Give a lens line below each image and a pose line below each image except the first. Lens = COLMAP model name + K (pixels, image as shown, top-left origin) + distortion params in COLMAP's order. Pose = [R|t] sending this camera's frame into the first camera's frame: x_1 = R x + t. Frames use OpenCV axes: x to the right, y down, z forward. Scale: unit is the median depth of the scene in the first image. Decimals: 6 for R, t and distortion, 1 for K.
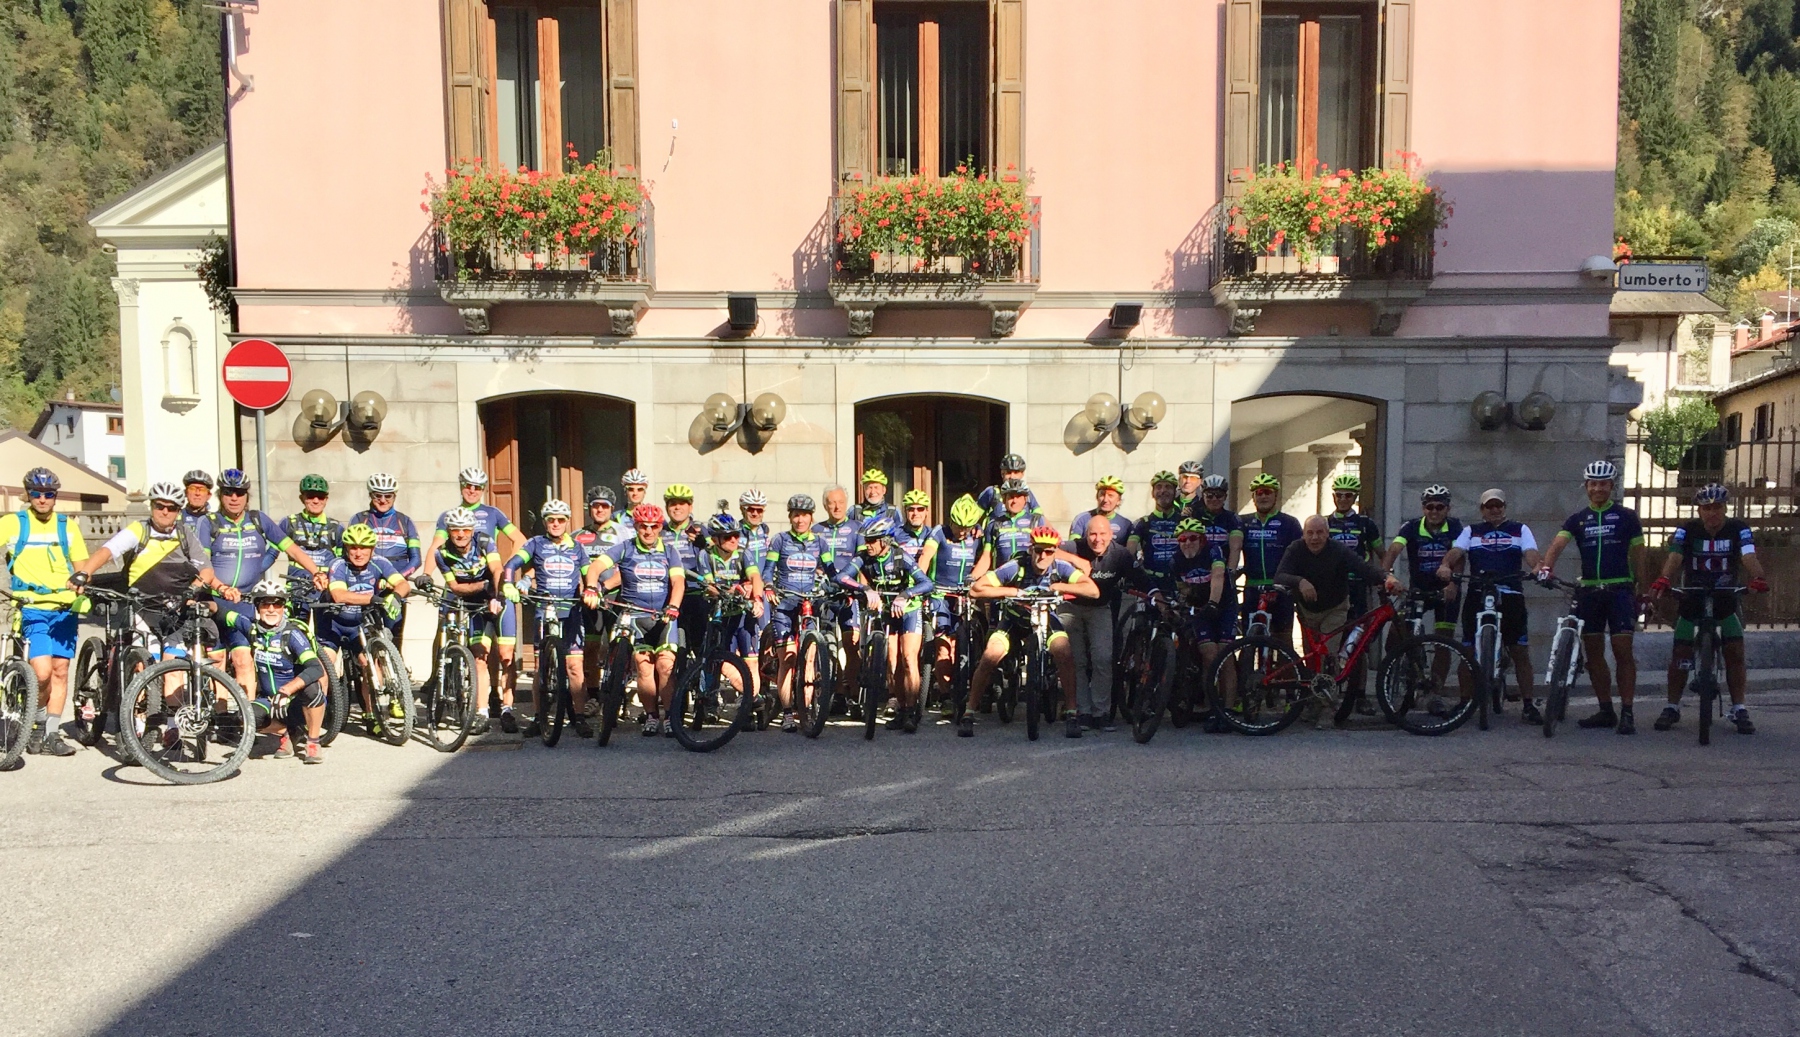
lens RADIAL K [[1677.7, 0, 871.7], [0, 1677.7, 740.3], [0, 0, 1]] dist [0.075807, -0.106545]
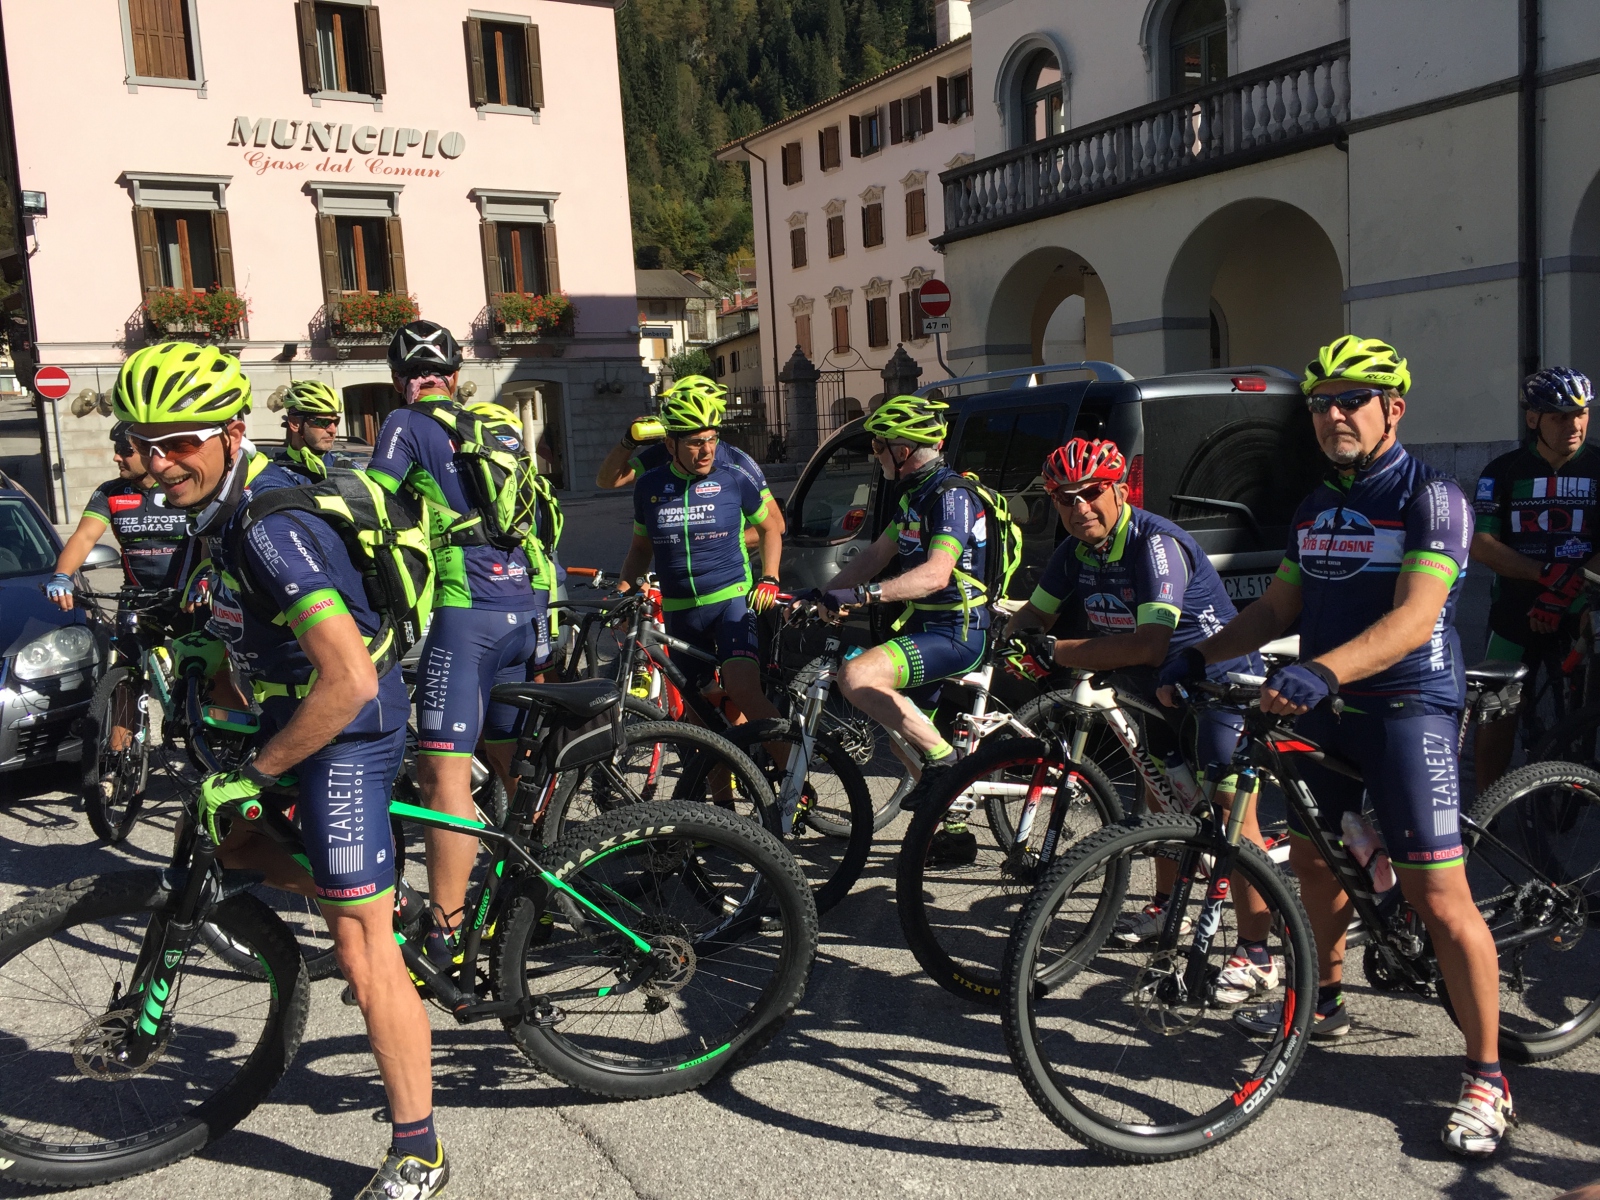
lens RADIAL K [[1516.3, 0, 800.0], [0, 1516.3, 600.0], [0, 0, 1]] dist [0.071361, -0.002271]
pose [[0.882156, -0.093587, 0.461565, -0.453503], [0.099170, 0.994996, 0.012211, 0.126369], [-0.460398, 0.035002, 0.887022, -1.145679]]
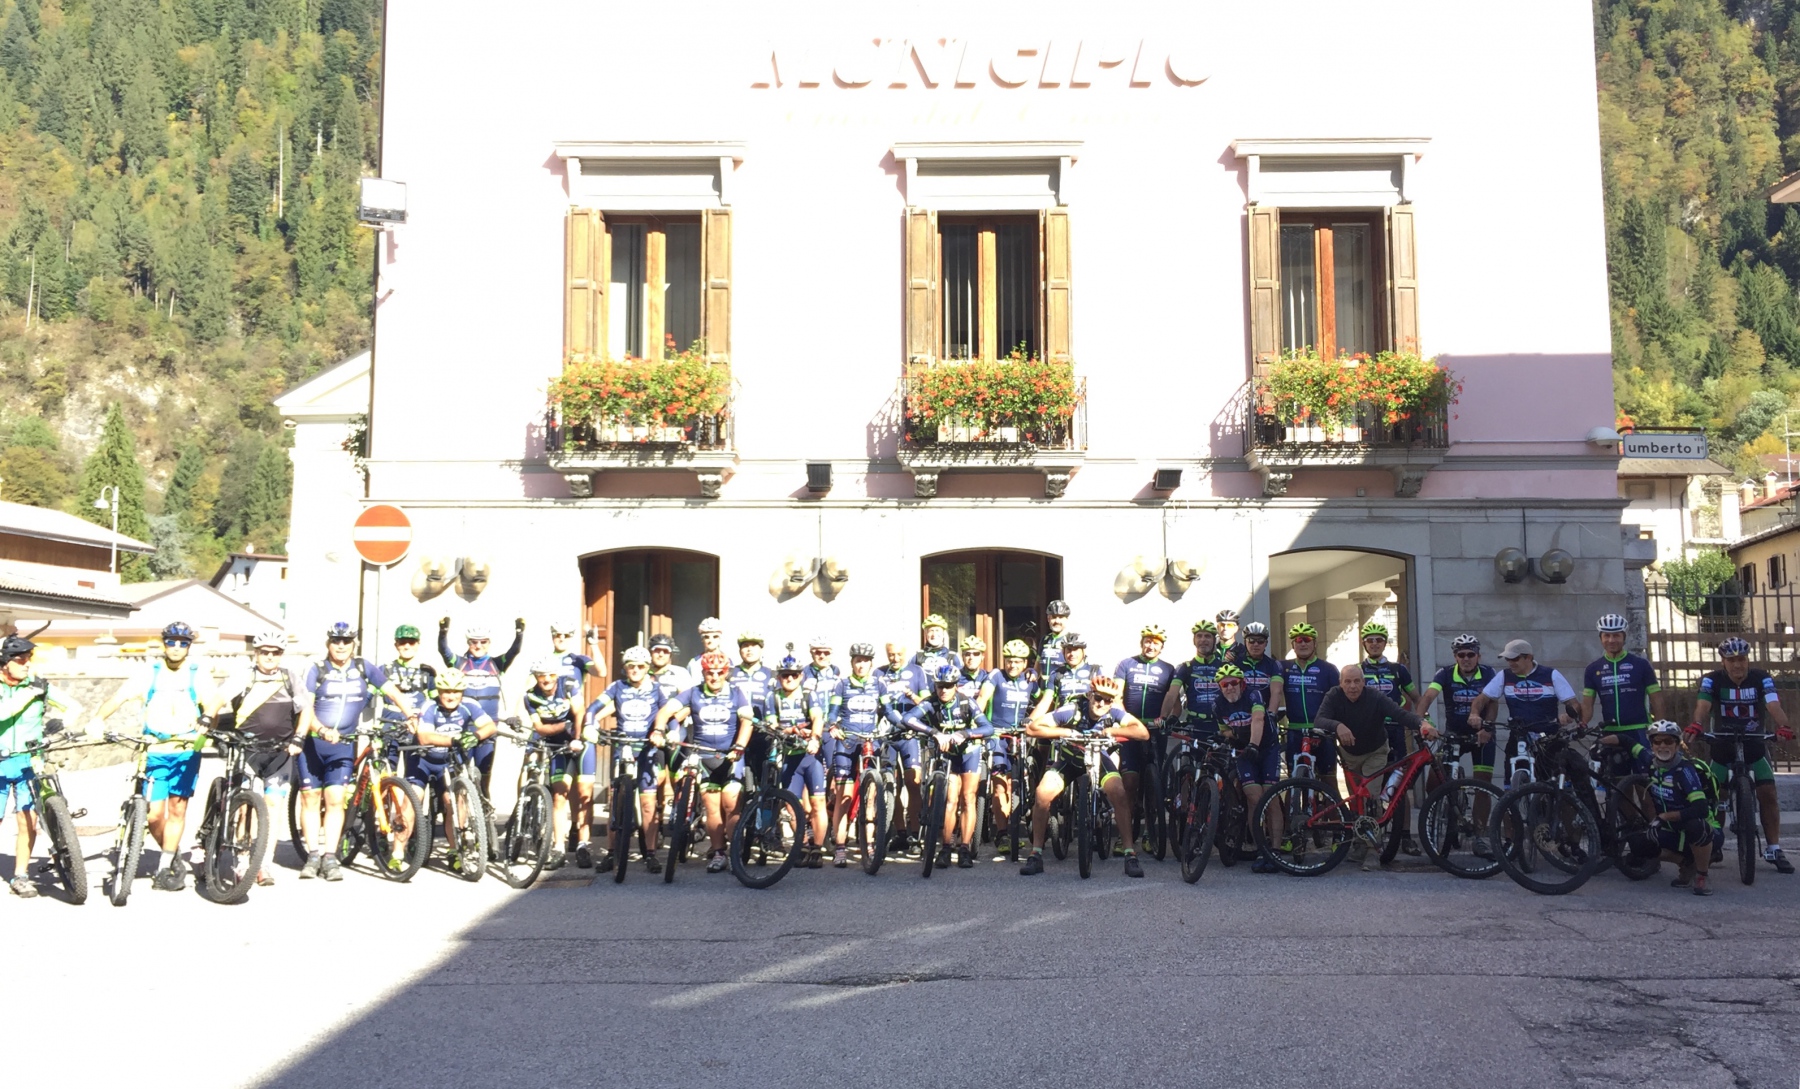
lens RADIAL K [[1530.7, 0, 900.0], [0, 1530.7, 544.5], [0, 0, 1]] dist [0.063275, -0.095896]
pose [[0.999189, -0.001294, -0.040243, 0.017250], [-0.006776, 0.979822, -0.199757, -0.009858], [0.039690, 0.199868, 0.979019, 0.026217]]
